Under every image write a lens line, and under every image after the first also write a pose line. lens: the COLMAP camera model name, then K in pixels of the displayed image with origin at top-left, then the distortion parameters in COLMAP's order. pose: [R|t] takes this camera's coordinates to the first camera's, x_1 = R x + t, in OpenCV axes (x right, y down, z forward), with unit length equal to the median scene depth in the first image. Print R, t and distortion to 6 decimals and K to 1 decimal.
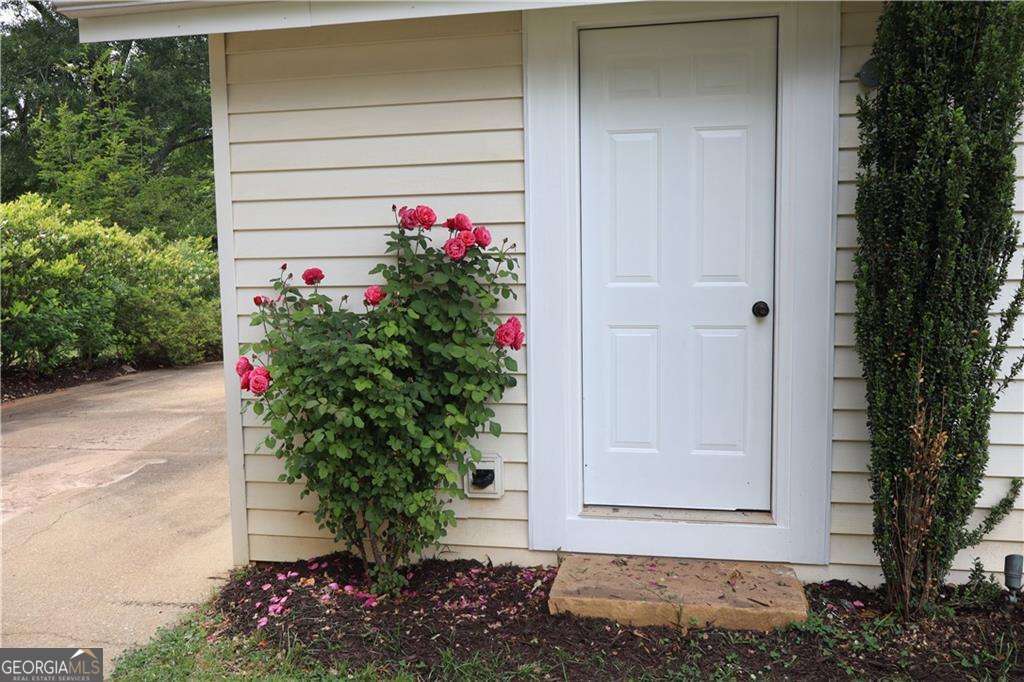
lens RADIAL K [[858.0, 0, 512.6], [0, 858.0, 339.8], [0, 0, 1]] dist [-0.002081, 0.020947]
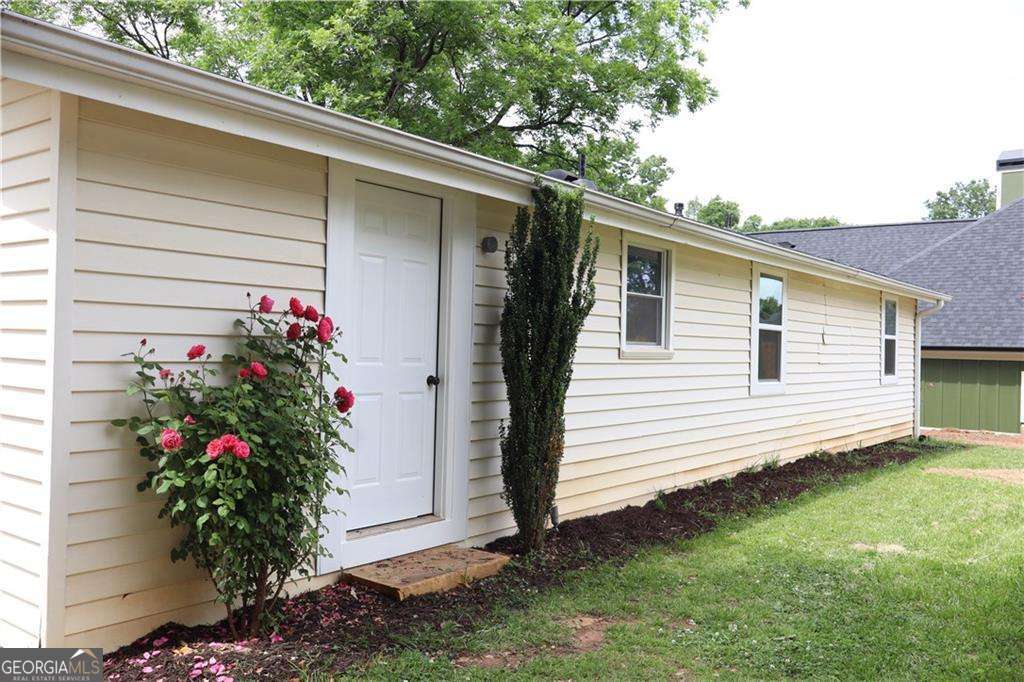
lens RADIAL K [[858.0, 0, 514.1], [0, 858.0, 340.8], [0, 0, 1]] dist [-0.002081, 0.020947]
pose [[0.449474, 0.035395, 0.892592, -1.016598], [0.056425, 0.996094, -0.067913, 0.006625], [-0.891510, 0.080890, 0.445721, 0.171403]]
